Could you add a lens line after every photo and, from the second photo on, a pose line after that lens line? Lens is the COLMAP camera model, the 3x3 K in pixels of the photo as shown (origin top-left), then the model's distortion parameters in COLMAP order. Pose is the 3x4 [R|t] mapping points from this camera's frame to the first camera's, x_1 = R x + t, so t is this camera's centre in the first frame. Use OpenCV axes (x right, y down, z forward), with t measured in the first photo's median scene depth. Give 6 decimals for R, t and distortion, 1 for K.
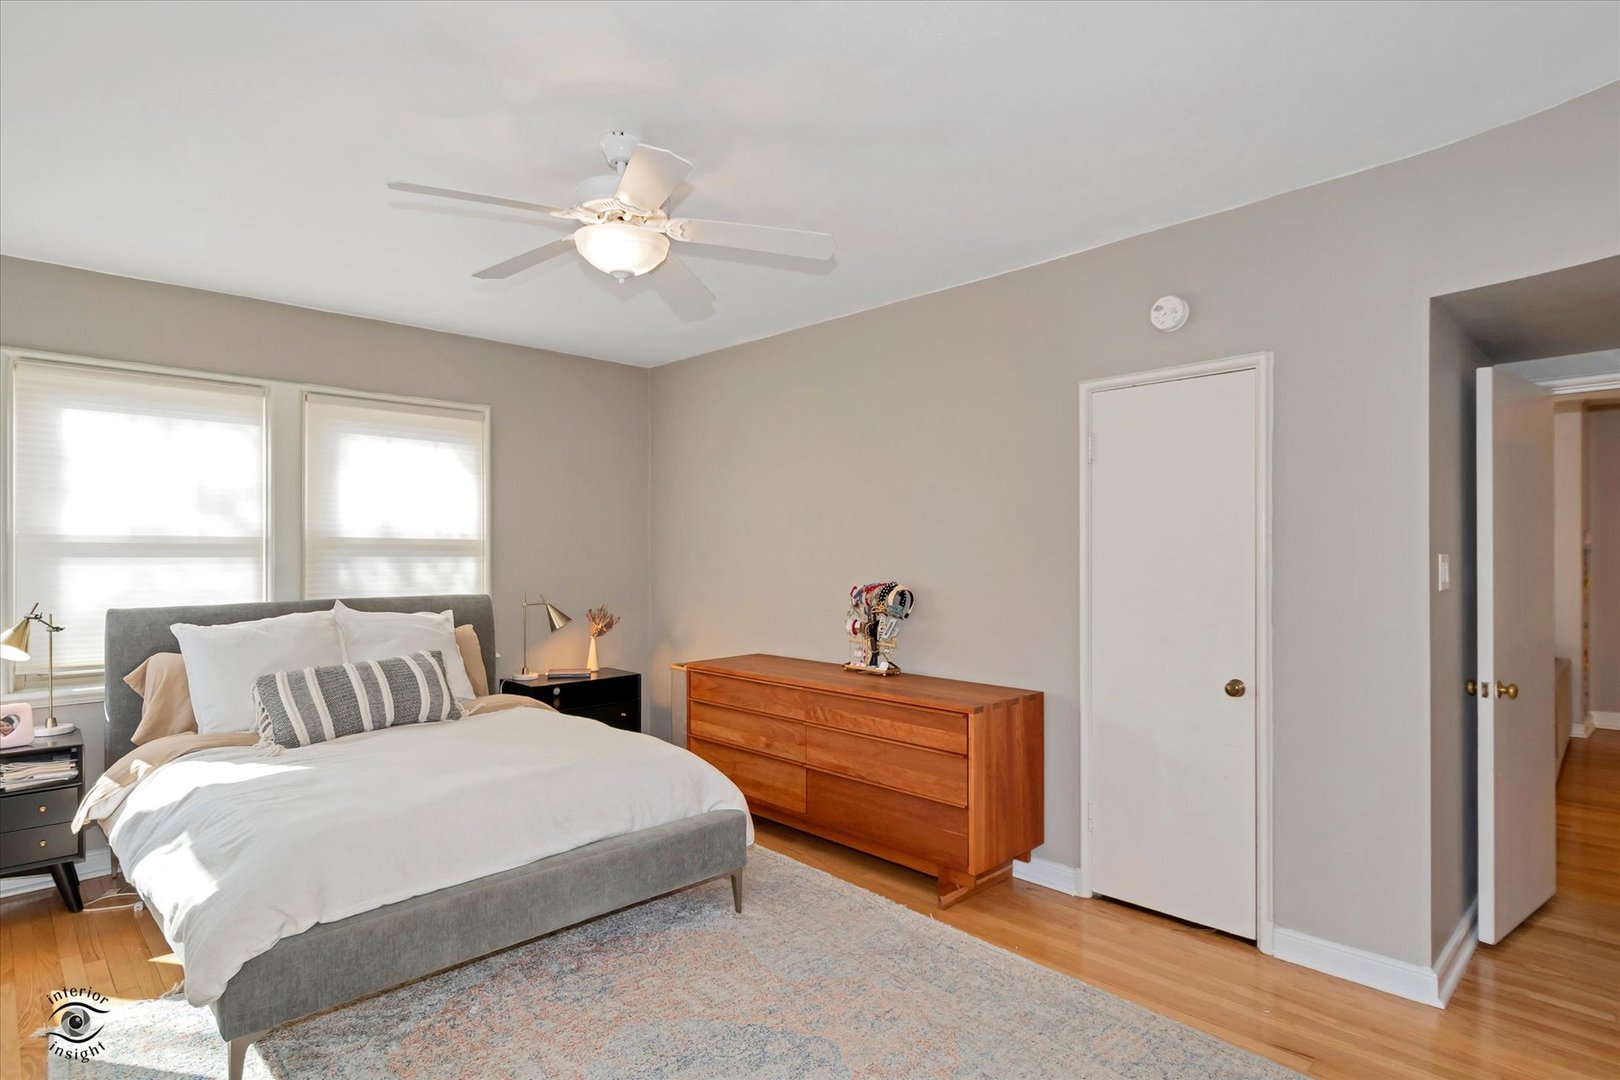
lens RADIAL K [[850.3, 0, 802.2], [0, 850.3, 554.2], [0, 0, 1]] dist [0.003157, -0.002474]
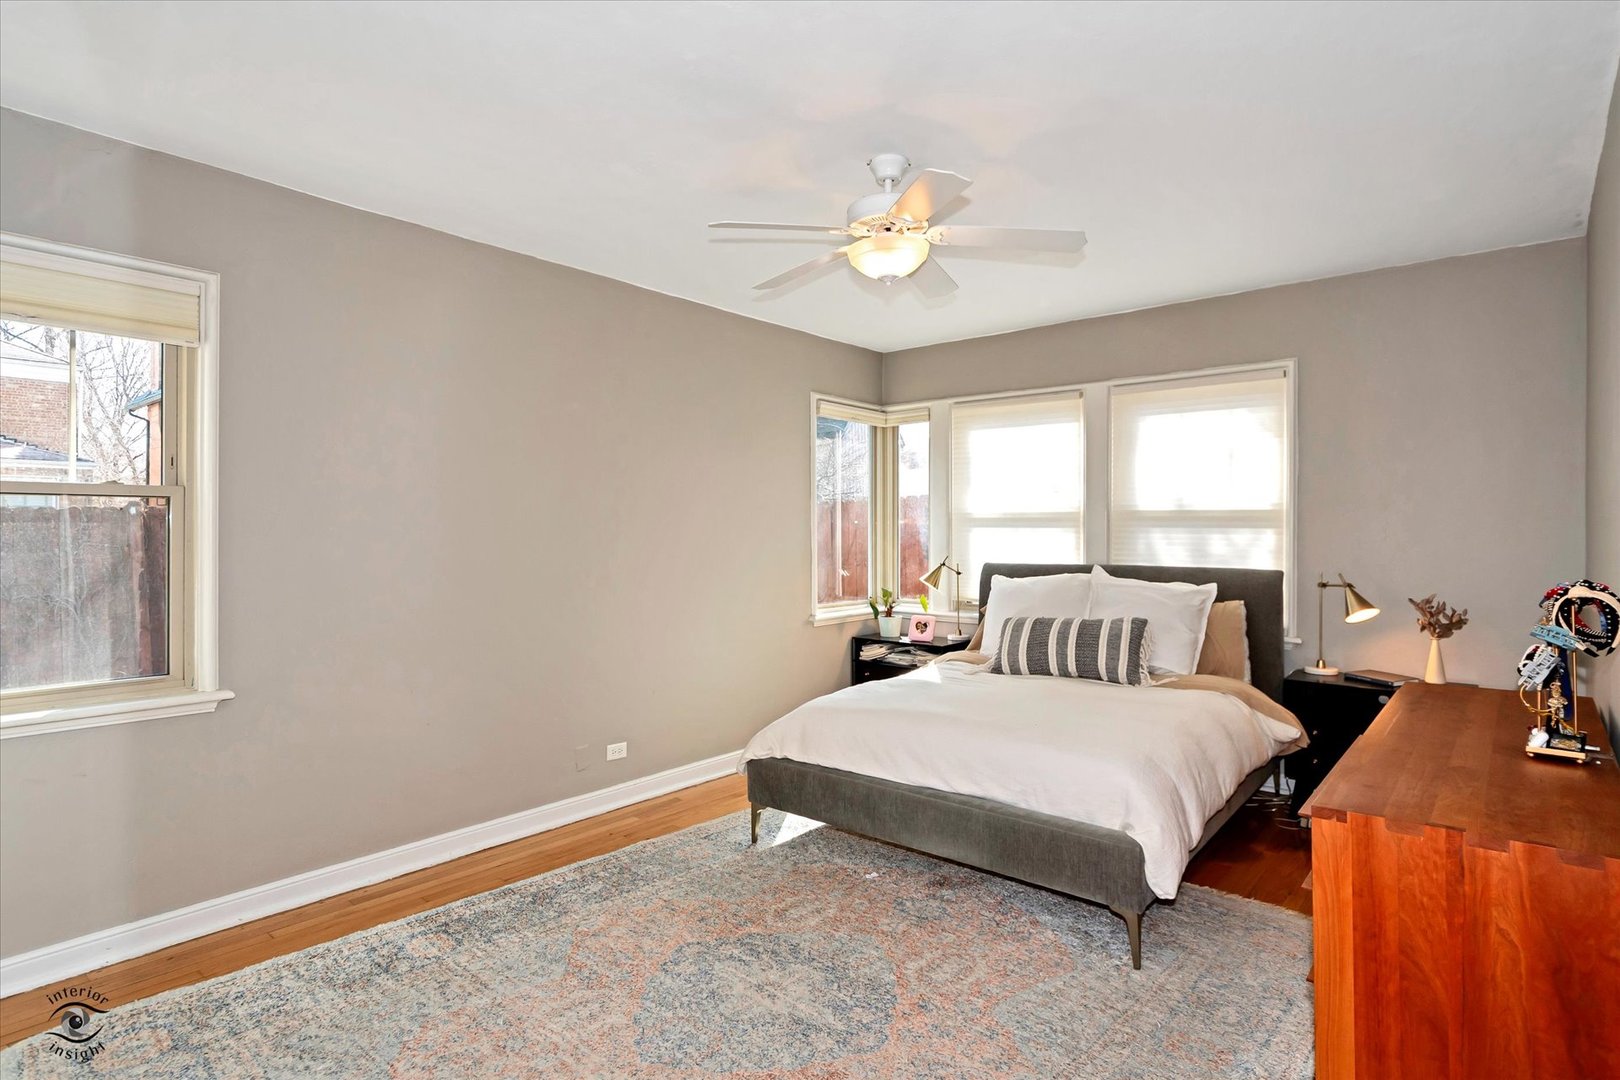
lens RADIAL K [[850.3, 0, 801.3], [0, 850.3, 527.8], [0, 0, 1]] dist [0.003157, -0.002474]
pose [[0.089958, 0.001029, -0.995945, 0.556193], [-0.000426, 0.999999, 0.000994, 0.002129], [0.995945, 0.000335, 0.089959, 0.484507]]
